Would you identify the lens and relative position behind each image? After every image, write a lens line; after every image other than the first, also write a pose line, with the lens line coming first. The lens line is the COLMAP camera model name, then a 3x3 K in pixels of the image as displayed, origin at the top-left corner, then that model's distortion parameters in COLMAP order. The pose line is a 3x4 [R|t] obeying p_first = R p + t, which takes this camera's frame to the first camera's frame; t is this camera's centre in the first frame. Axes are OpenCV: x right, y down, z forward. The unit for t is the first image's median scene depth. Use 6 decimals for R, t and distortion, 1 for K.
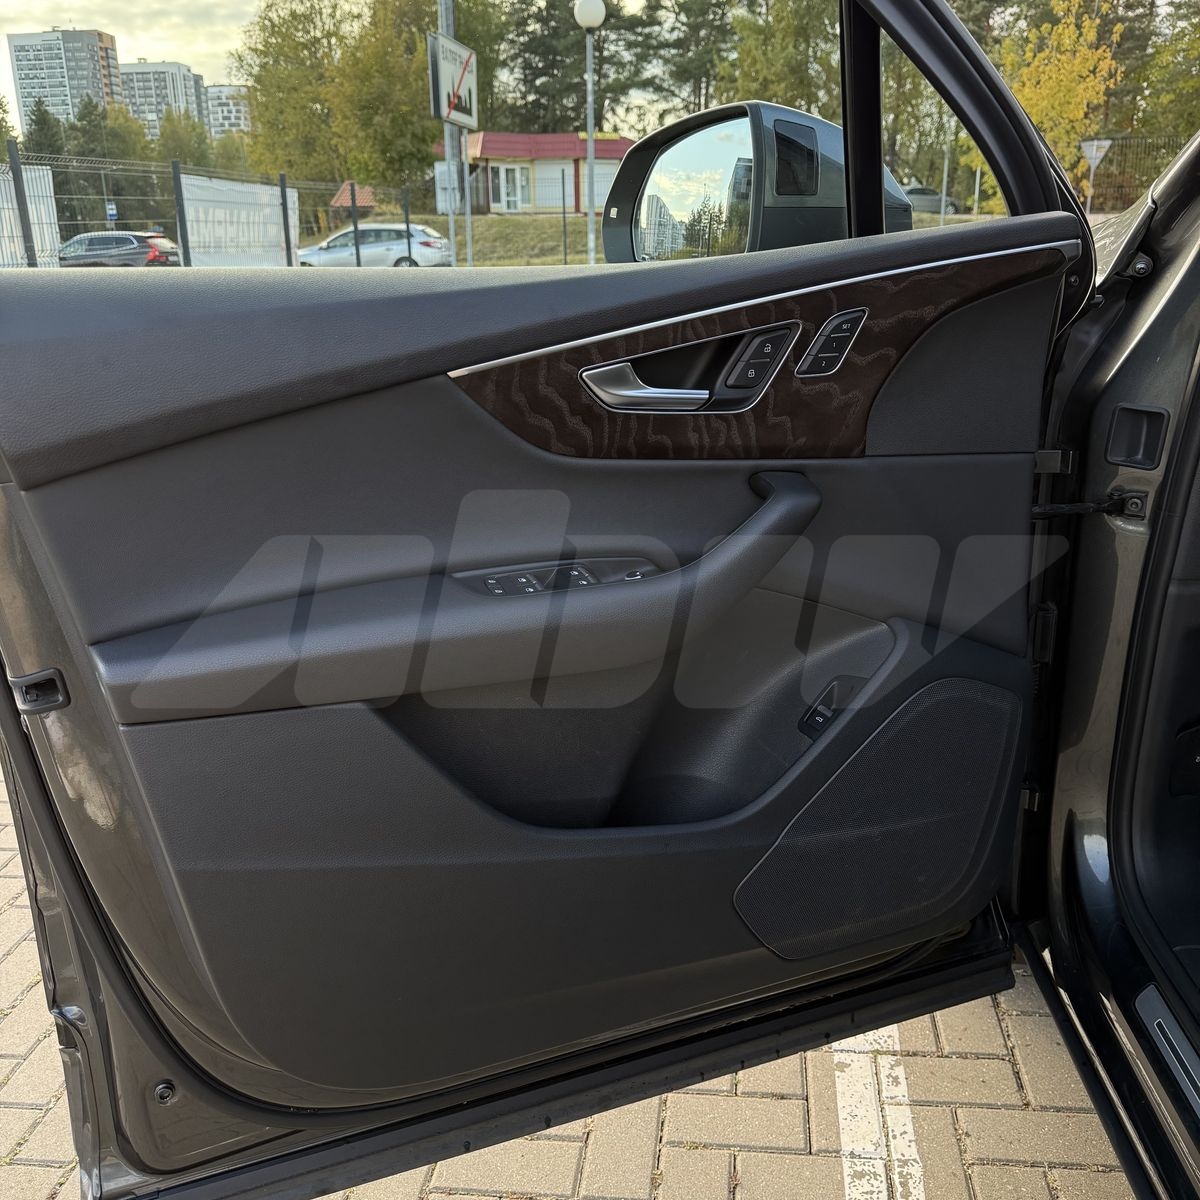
lens RADIAL K [[1130.6, 0, 591.5], [0, 1130.6, 601.6], [0, 0, 1]] dist [0.030672, -0.046832]
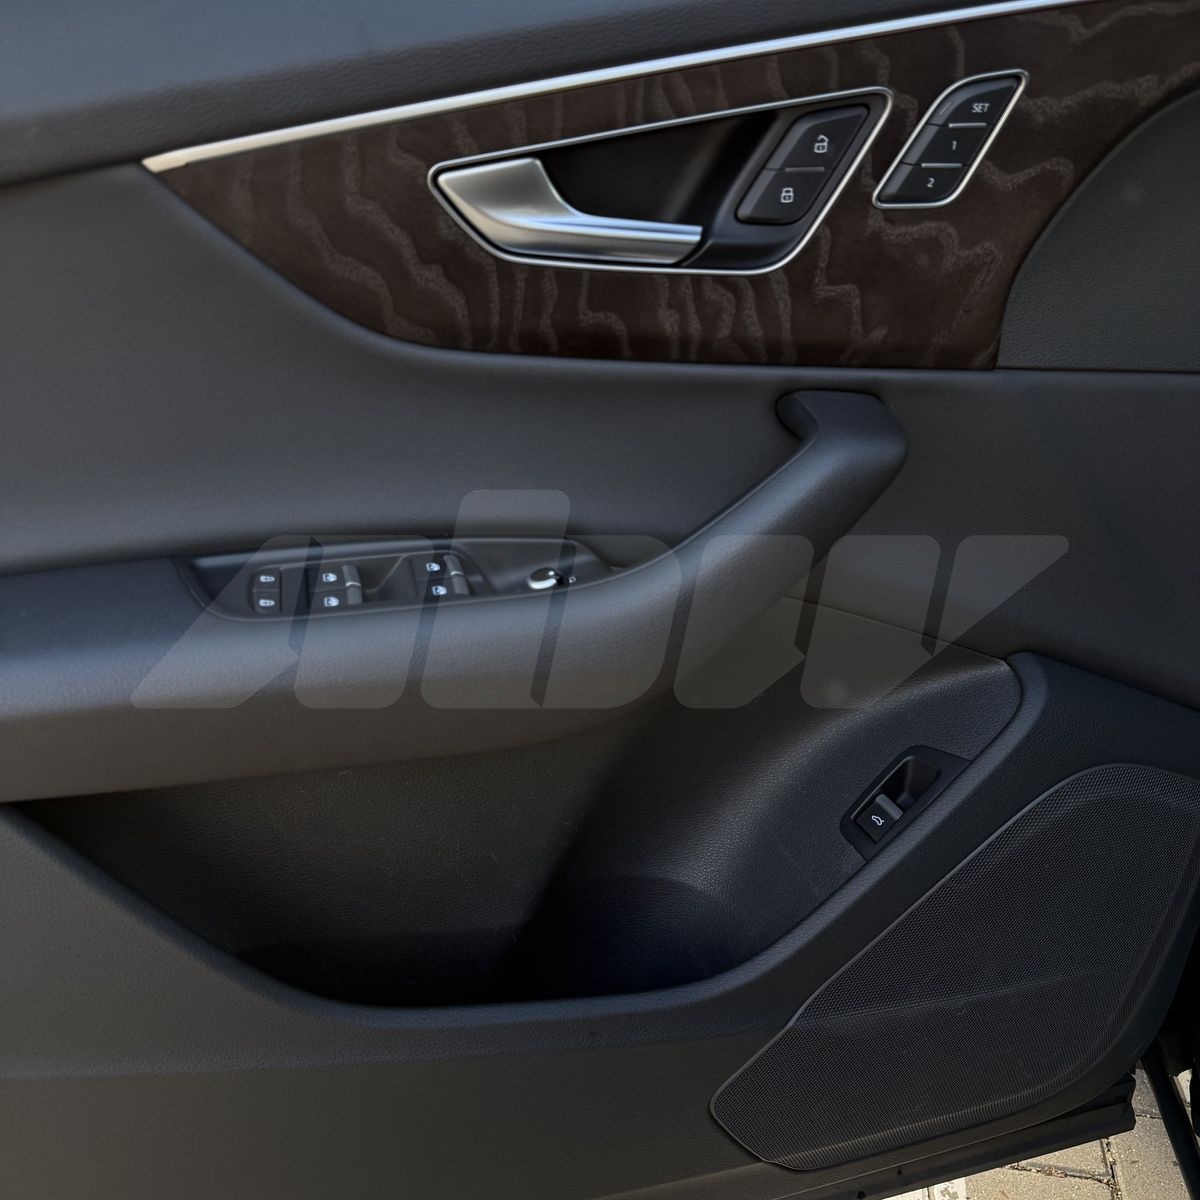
lens RADIAL K [[1120.3, 0, 594.2], [0, 1120.3, 603.5], [0, 0, 1]] dist [0.059844, -0.092296]
pose [[0.996419, 0.053860, -0.065182, 0.095925], [-0.047940, 0.994858, 0.089215, -0.057992], [0.069652, -0.085771, 0.993877, 0.462292]]
